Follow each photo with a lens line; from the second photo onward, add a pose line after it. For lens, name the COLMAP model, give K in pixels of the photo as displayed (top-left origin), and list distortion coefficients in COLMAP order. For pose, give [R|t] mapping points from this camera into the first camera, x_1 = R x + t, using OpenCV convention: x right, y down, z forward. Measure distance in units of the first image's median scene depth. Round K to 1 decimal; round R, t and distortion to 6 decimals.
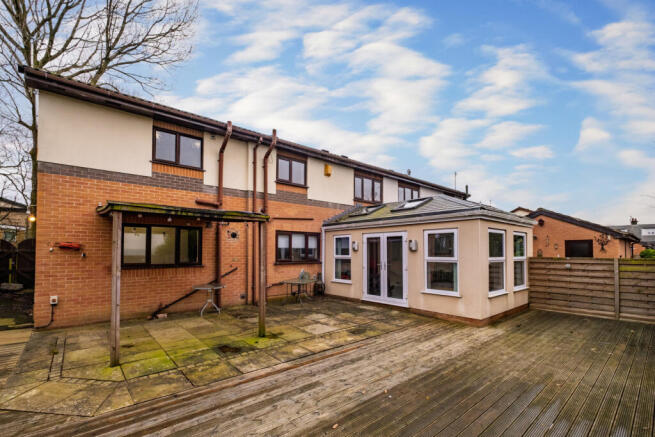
lens RADIAL K [[274.7, 0, 322.3], [0, 274.7, 247.7], [0, 0, 1]] dist [-0.002771, -0.000340]
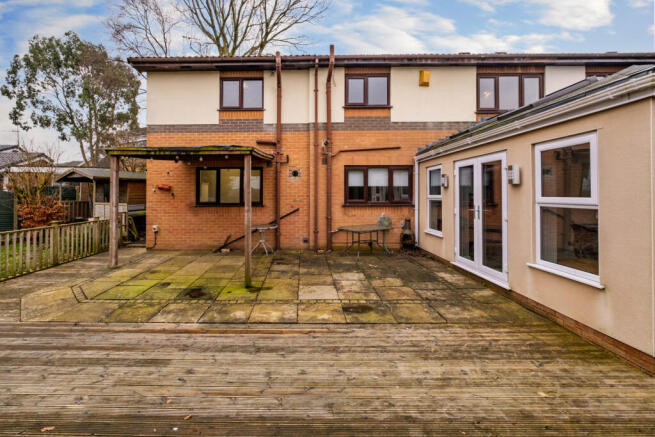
lens RADIAL K [[287.8, 0, 304.3], [0, 287.8, 193.2], [0, 0, 1]] dist [-0.002263, -0.000038]
pose [[0.774218, -0.005446, -0.632896, 0.334980], [0.013768, 0.999871, 0.008238, 0.014220], [0.632770, -0.015092, 0.774193, 0.277311]]
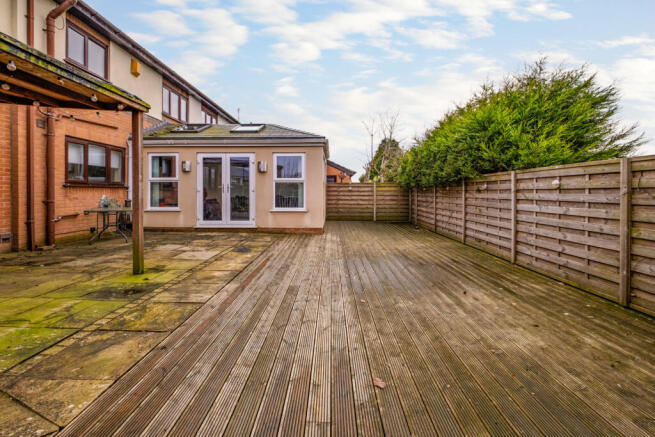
lens RADIAL K [[287.8, 0, 304.3], [0, 287.8, 193.2], [0, 0, 1]] dist [-0.002263, -0.000038]
pose [[0.692367, 0.000924, 0.721545, -0.310180], [-0.017174, 0.999737, 0.015199, 0.064931], [-0.721341, -0.022915, 0.692201, 0.121028]]
